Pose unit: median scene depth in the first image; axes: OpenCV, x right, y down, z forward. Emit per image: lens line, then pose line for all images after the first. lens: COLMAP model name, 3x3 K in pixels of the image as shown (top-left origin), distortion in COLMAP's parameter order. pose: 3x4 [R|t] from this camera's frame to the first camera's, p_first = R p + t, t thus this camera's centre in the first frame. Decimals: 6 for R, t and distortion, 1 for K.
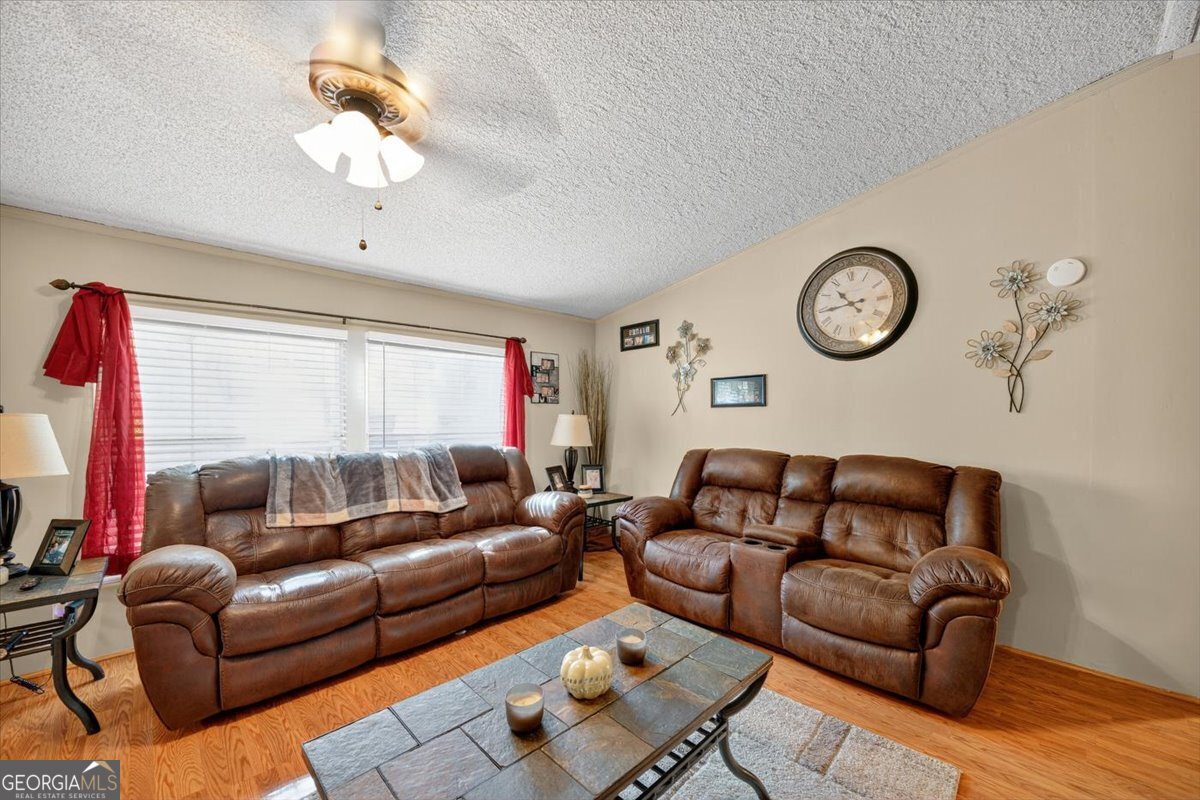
lens RADIAL K [[462.0, 0, 604.2], [0, 462.0, 419.4], [0, 0, 1]] dist [-0.009414, -0.000132]
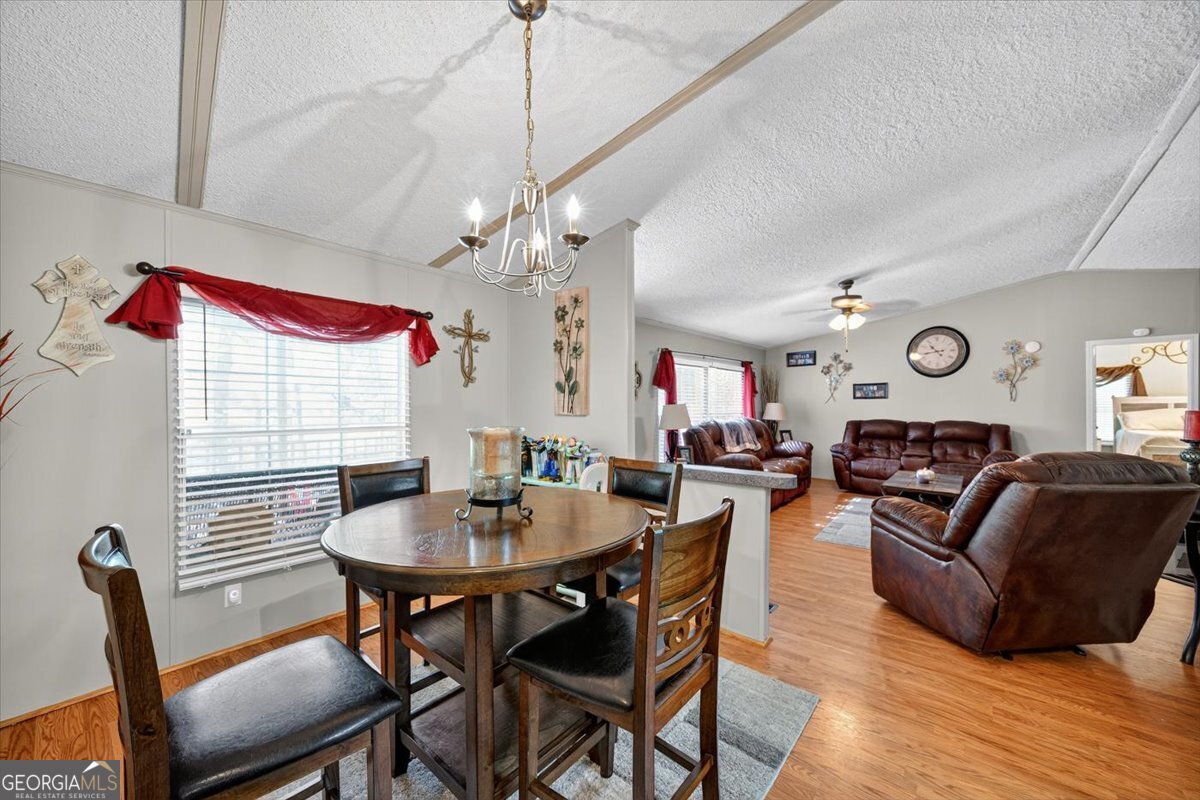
lens RADIAL K [[455.2, 0, 604.1], [0, 455.2, 410.9], [0, 0, 1]] dist [-0.005284, -0.000018]
pose [[0.994782, -0.006897, 0.101788, -1.247321], [0.006185, 0.999954, 0.007308, 0.003393], [-0.101834, -0.006641, 0.994779, -0.974860]]
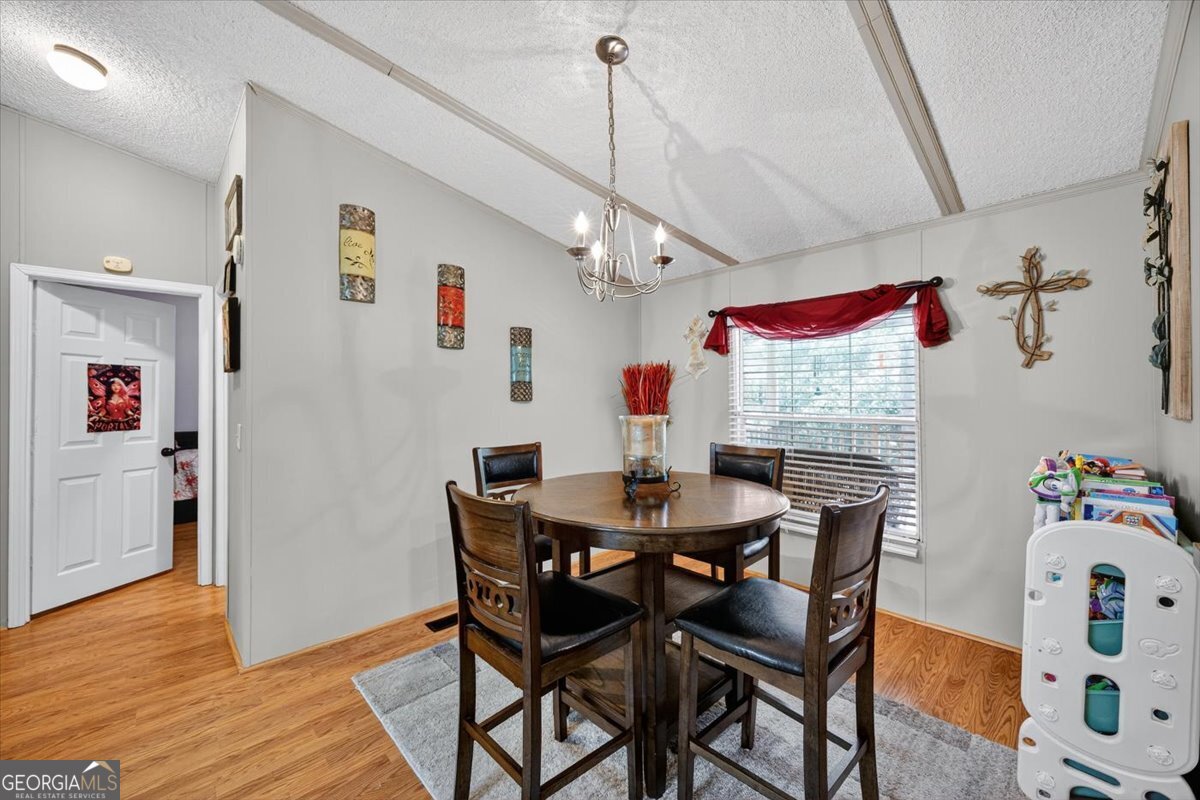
lens RADIAL K [[464.9, 0, 600.0], [0, 464.9, 400.0], [0, 0, 1]] dist [0.001468, 0.000124]
pose [[-0.013960, 0.003055, -0.999898, -0.724411], [-0.005101, 0.999982, 0.003126, 0.002680], [0.999890, 0.005144, -0.013944, -0.512451]]
